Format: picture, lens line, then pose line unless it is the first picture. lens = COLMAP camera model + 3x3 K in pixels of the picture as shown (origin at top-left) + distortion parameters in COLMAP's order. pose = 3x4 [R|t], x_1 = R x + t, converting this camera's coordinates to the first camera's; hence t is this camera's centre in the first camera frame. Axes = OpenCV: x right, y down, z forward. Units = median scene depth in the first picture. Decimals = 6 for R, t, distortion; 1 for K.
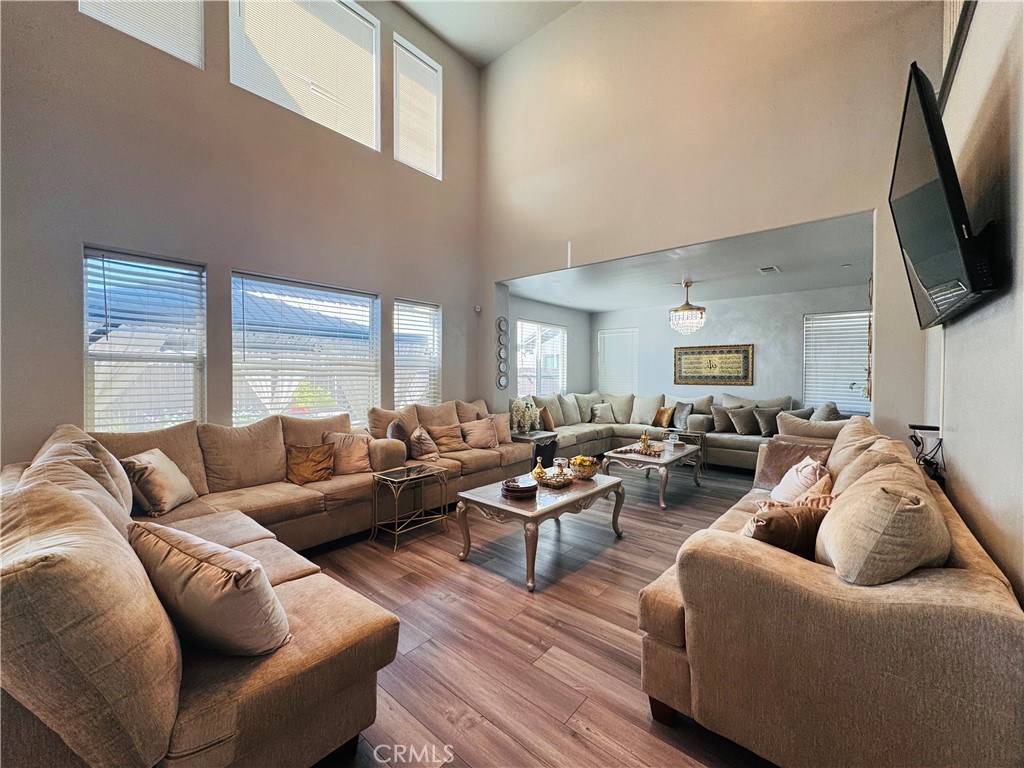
lens RADIAL K [[408.5, 0, 510.6], [0, 408.5, 380.8], [0, 0, 1]] dist [-0.001888, -0.000189]
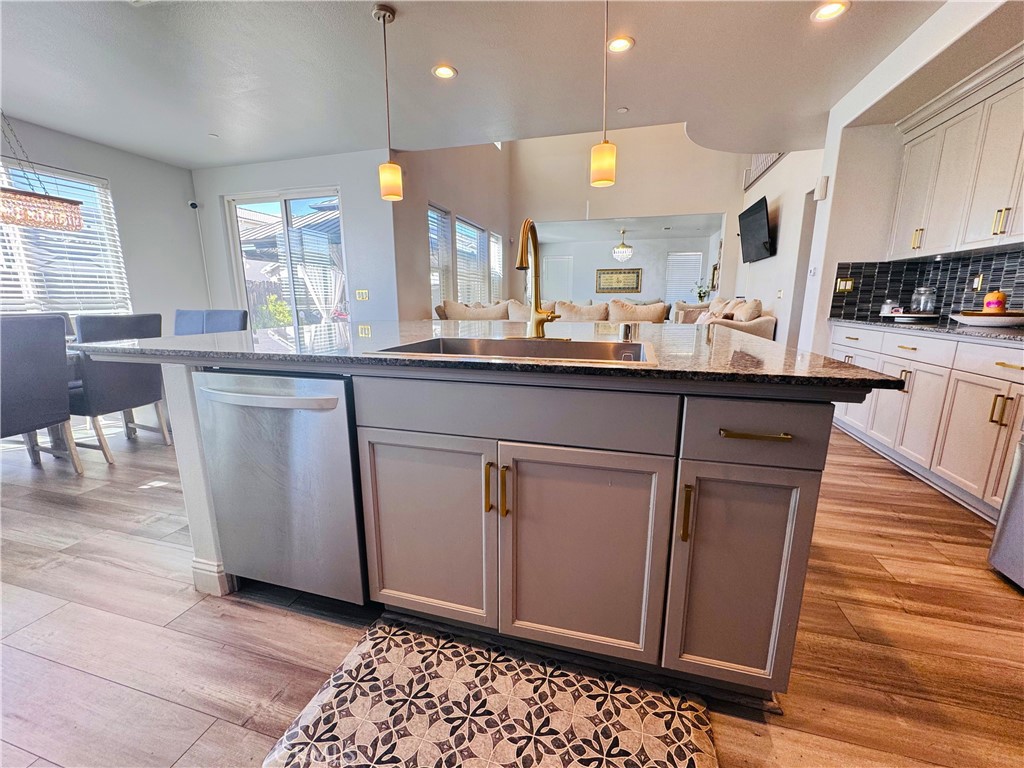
lens RADIAL K [[408.5, 0, 510.9], [0, 408.5, 380.2], [0, 0, 1]] dist [-0.001888, -0.000189]
pose [[0.902195, -0.095728, 0.420571, -0.687963], [0.019340, 0.983058, 0.182272, 0.051158], [-0.430894, -0.156311, 0.888761, -0.381067]]
